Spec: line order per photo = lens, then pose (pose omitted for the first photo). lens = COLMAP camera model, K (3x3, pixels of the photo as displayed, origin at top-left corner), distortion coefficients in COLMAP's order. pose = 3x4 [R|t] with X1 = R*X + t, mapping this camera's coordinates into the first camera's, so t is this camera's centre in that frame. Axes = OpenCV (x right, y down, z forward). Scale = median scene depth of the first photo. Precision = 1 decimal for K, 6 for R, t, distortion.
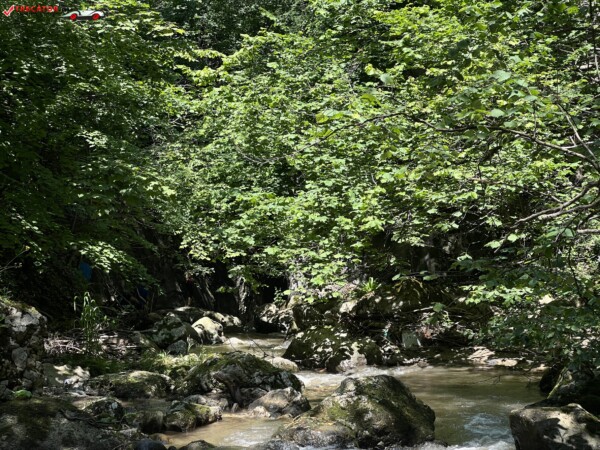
lens RADIAL K [[1355.2, 0, 300.8], [0, 1355.2, 212.8], [0, 0, 1]] dist [0.231628, 0.000000]
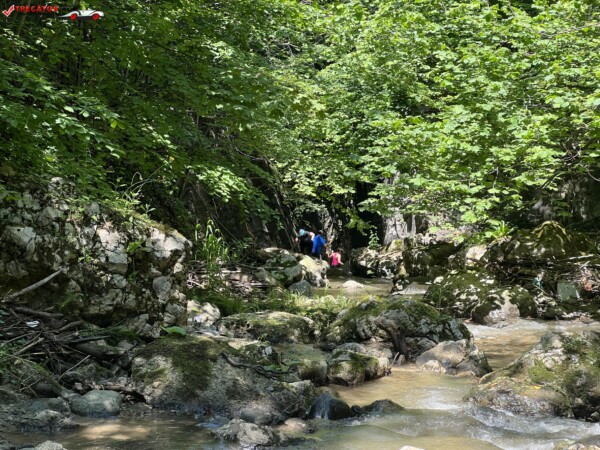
lens RADIAL K [[1355.2, 0, 299.7], [0, 1355.2, 166.7], [0, 0, 1]] dist [0.231628, 0.000000]
pose [[0.998358, 0.037365, -0.043423, -0.059801], [-0.037187, 0.999296, 0.004910, 0.016357], [0.043576, -0.003287, 0.999045, 0.117211]]
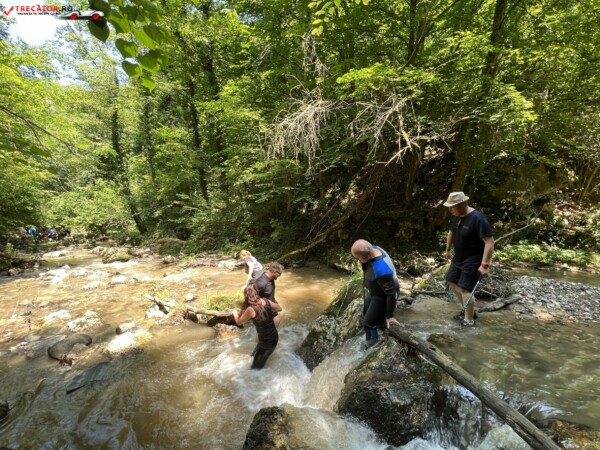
lens RADIAL K [[241.7, 0, 299.9], [0, 241.7, 225.3], [0, 0, 1]] dist [0.009525, 0.000667]
pose [[0.723827, -0.000378, 0.689981, -0.032792], [-0.016396, 0.999708, 0.017747, -0.017604], [-0.689786, -0.024158, 0.723610, -0.663410]]
